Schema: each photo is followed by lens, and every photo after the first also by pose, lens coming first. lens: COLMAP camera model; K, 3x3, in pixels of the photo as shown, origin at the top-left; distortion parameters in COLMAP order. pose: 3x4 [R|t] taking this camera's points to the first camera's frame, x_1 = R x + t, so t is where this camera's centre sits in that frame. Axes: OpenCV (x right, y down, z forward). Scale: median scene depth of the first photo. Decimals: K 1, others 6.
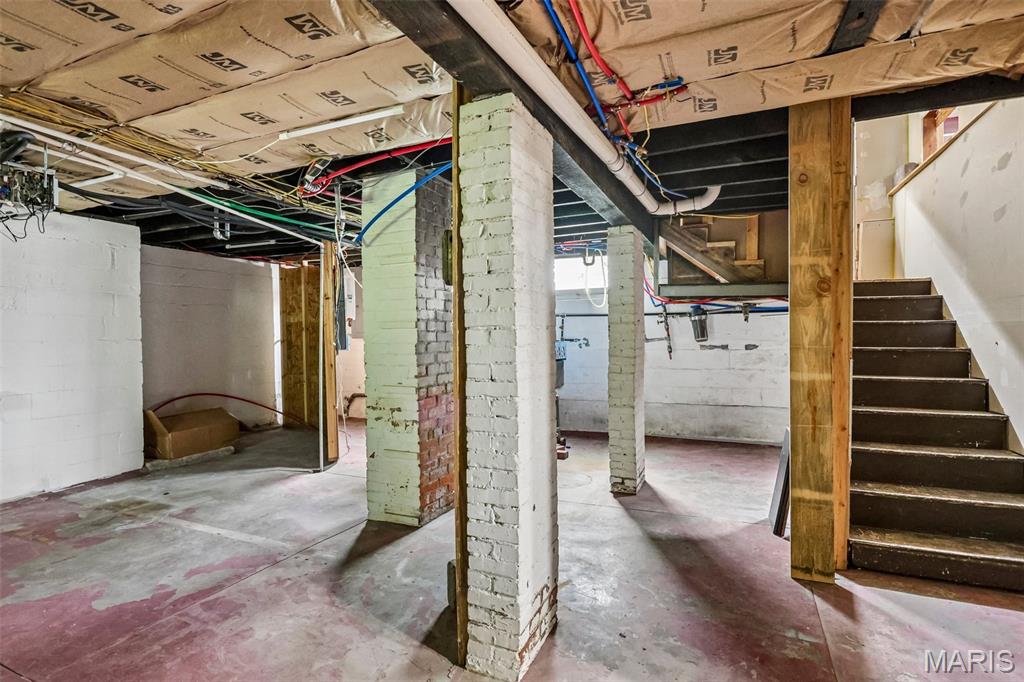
lens RADIAL K [[498.7, 0, 500.7], [0, 498.7, 339.7], [0, 0, 1]] dist [-0.015444, 0.004354]
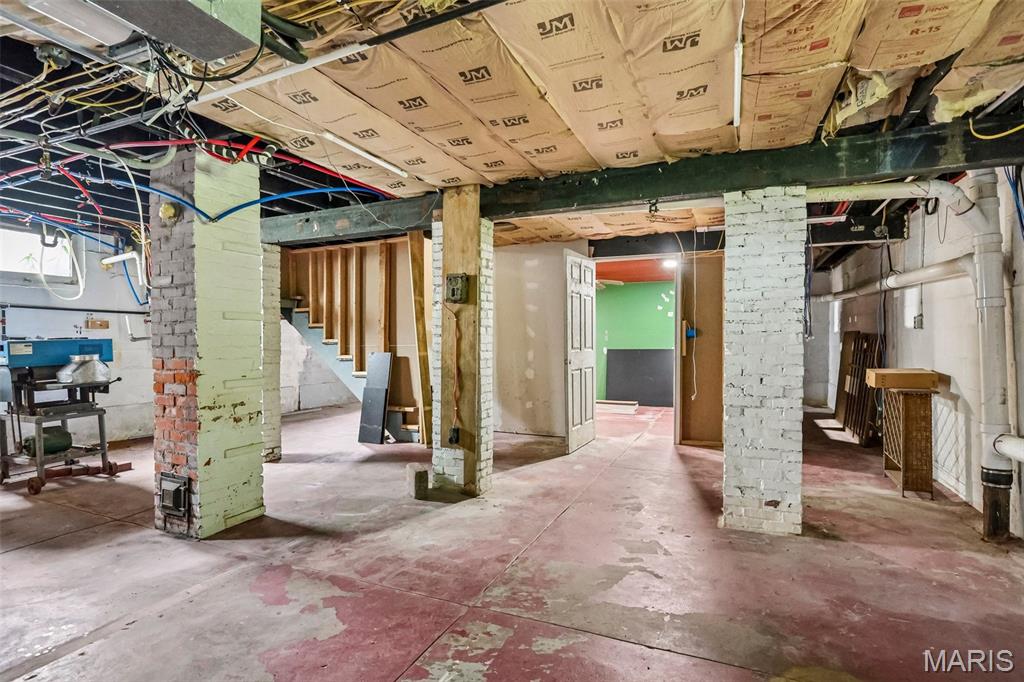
lens RADIAL K [[498.7, 0, 503.0], [0, 498.7, 339.3], [0, 0, 1]] dist [-0.015444, 0.004354]
pose [[0.022228, 0.007360, 0.999726, -1.487534], [0.009917, 0.999922, -0.007582, 0.035921], [-0.999704, 0.010083, 0.022154, 0.608726]]
